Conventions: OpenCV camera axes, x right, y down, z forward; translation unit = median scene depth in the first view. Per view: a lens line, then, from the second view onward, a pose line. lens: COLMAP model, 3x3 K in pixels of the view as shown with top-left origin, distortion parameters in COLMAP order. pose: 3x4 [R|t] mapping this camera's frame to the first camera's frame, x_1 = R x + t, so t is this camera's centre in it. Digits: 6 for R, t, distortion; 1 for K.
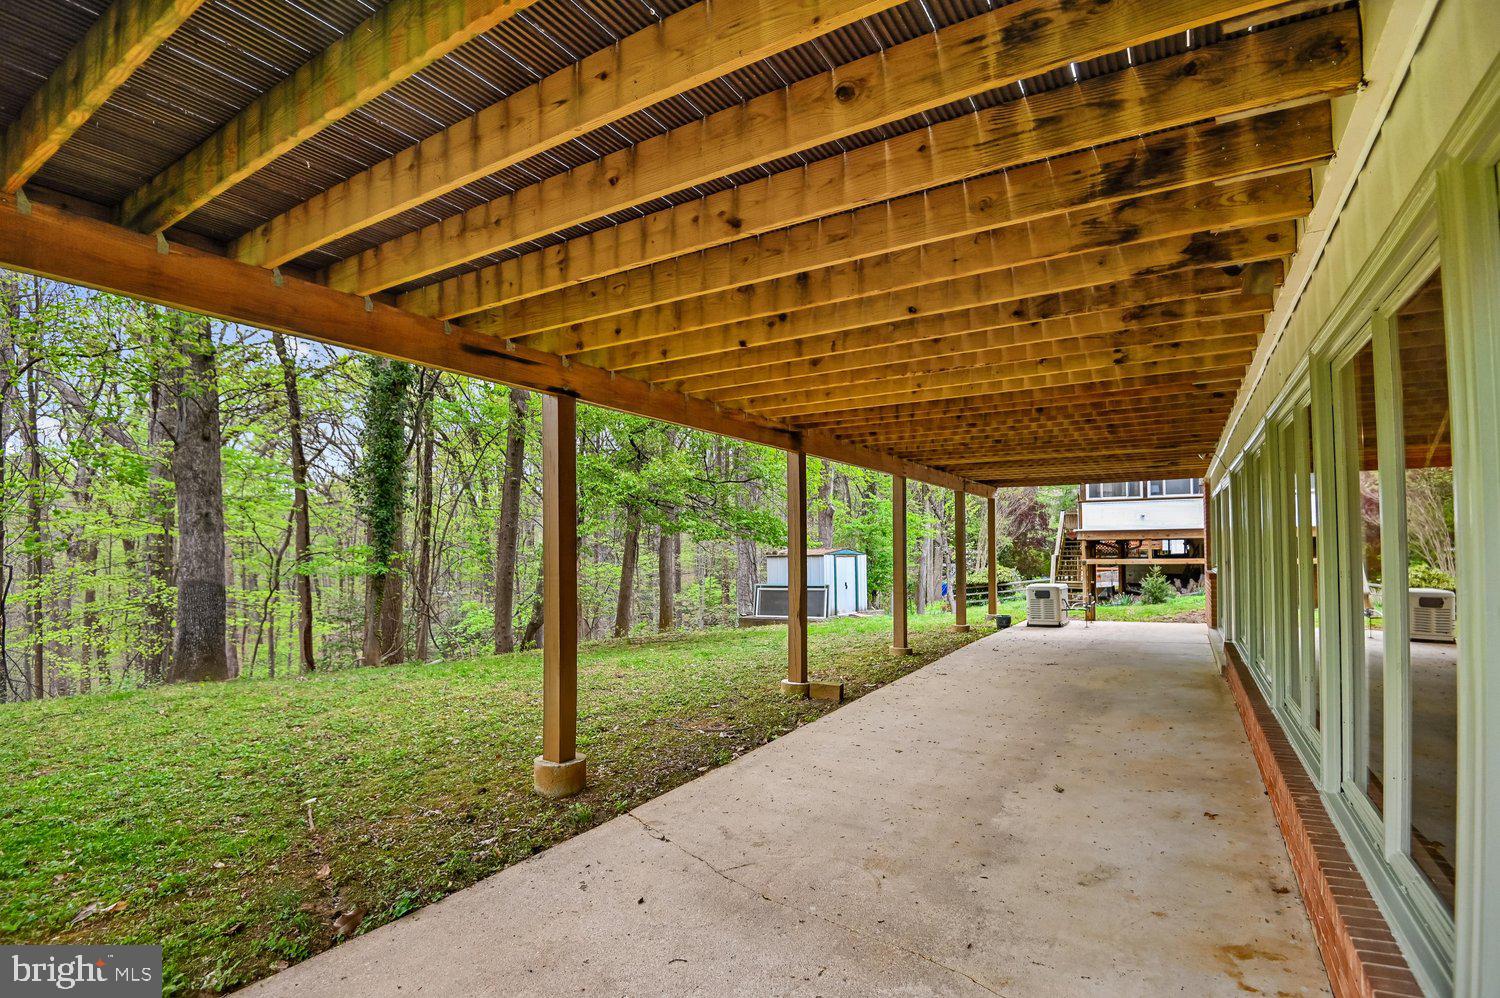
lens RADIAL K [[712.2, 0, 743.7], [0, 712.2, 532.5], [0, 0, 1]] dist [-0.000027, -0.028007]
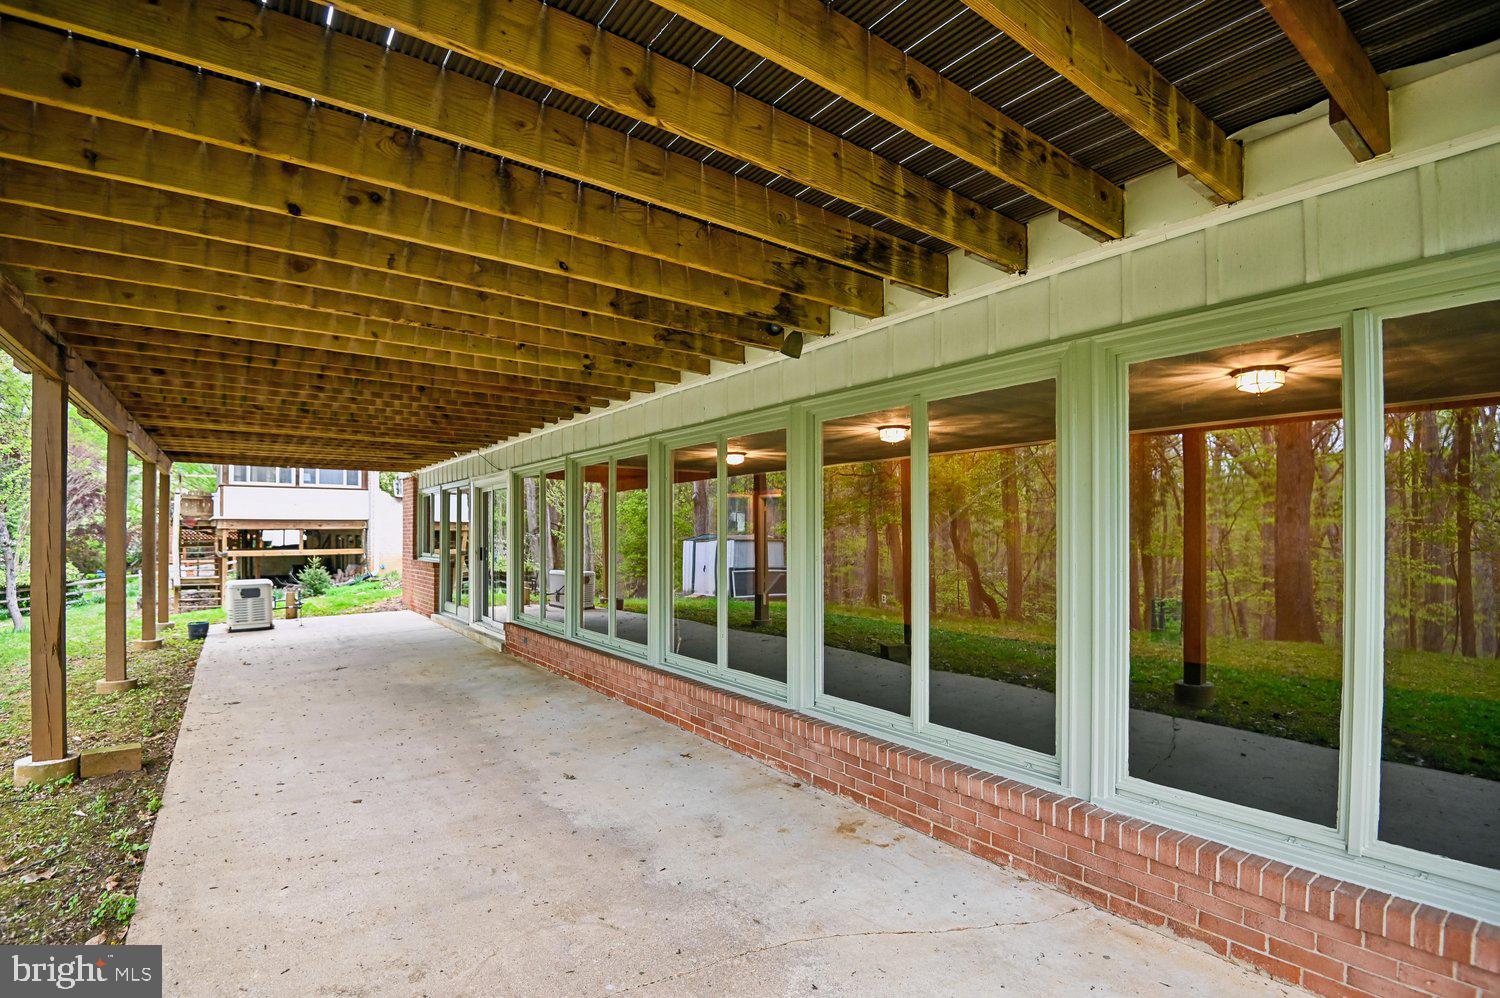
lens RADIAL K [[712.2, 0, 743.7], [0, 712.2, 532.5], [0, 0, 1]] dist [-0.000027, -0.028007]
pose [[0.374786, 0.010879, 0.927048, -0.383107], [-0.023429, 0.999723, -0.002260, 0.007794], [-0.926815, -0.020873, 0.374937, 0.366558]]
